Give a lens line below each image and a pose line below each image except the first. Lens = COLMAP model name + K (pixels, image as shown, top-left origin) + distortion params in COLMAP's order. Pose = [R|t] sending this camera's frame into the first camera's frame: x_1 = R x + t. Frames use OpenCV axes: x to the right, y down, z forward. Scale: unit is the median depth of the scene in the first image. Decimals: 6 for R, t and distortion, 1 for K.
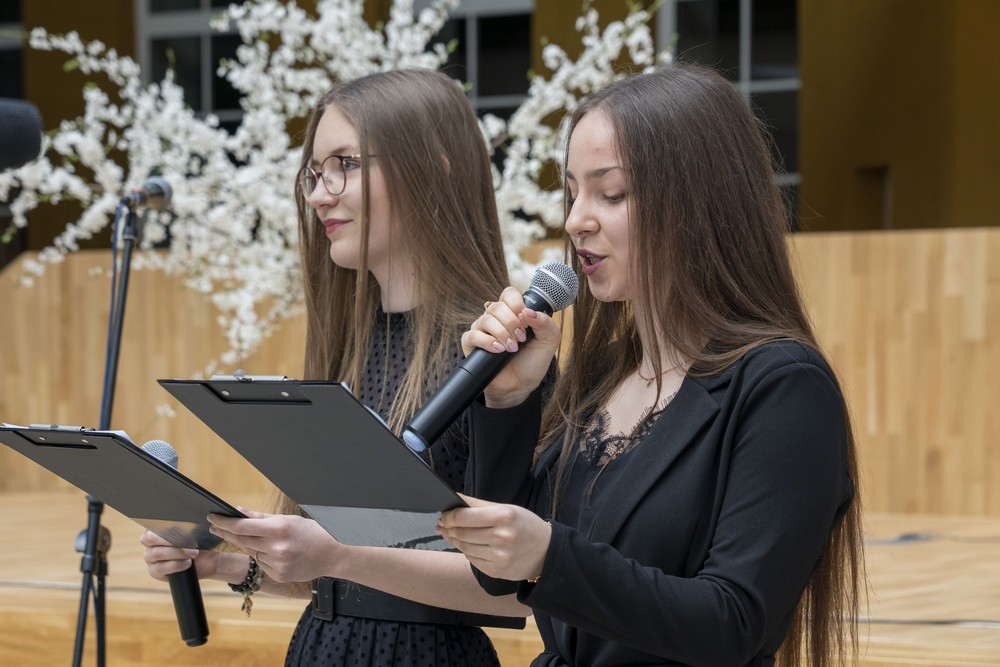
lens RADIAL K [[2983.2, 0, 500.0], [0, 2983.2, 333.5], [0, 0, 1]] dist [0.004442, -1.430920]
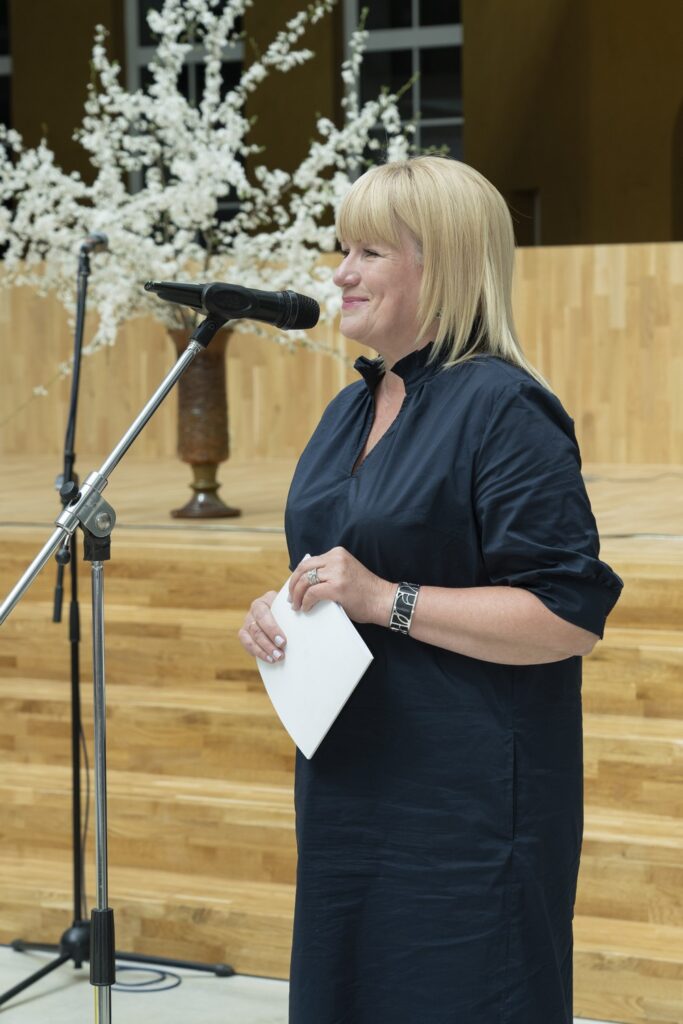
lens RADIAL K [[2642.2, 0, 341.5], [0, 2642.2, 512.0], [0, 0, 1]] dist [-0.255950, -0.300880]
pose [[0.997422, -0.011254, 0.070865, -0.061497], [0.005837, 0.997077, 0.076184, -0.009076], [-0.071516, -0.075574, 0.994572, -0.201657]]
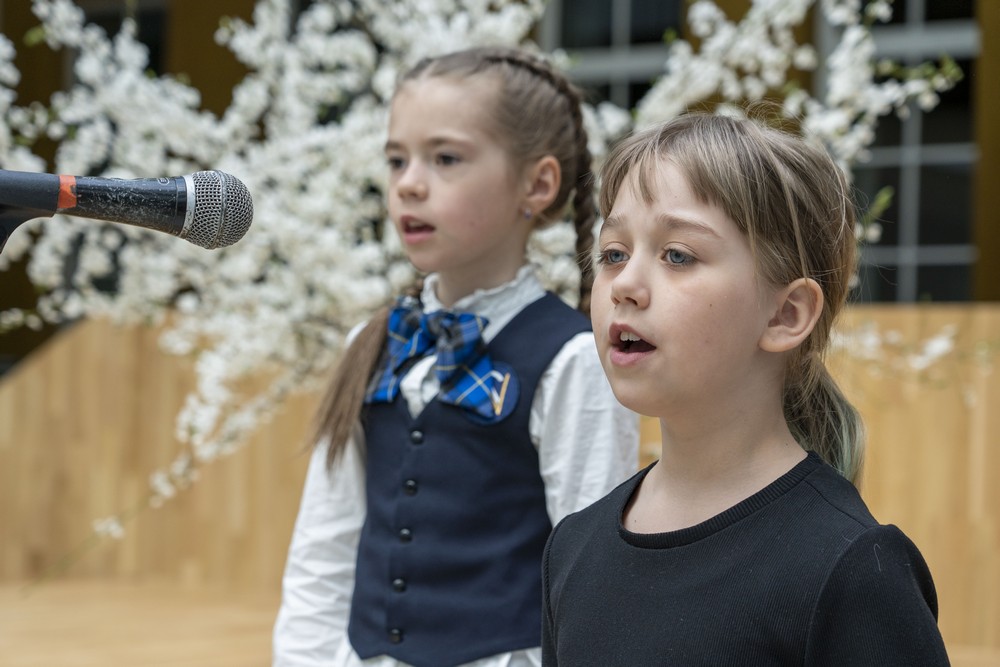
lens RADIAL K [[2568.5, 0, 500.0], [0, 2568.5, 333.5], [0, 0, 1]] dist [0.062638, 0.678803]
pose [[0.997701, 0.031474, -0.060011, 0.008970], [-0.033126, 0.999094, -0.026728, -0.005423], [0.059116, 0.028654, 0.997840, 0.426520]]
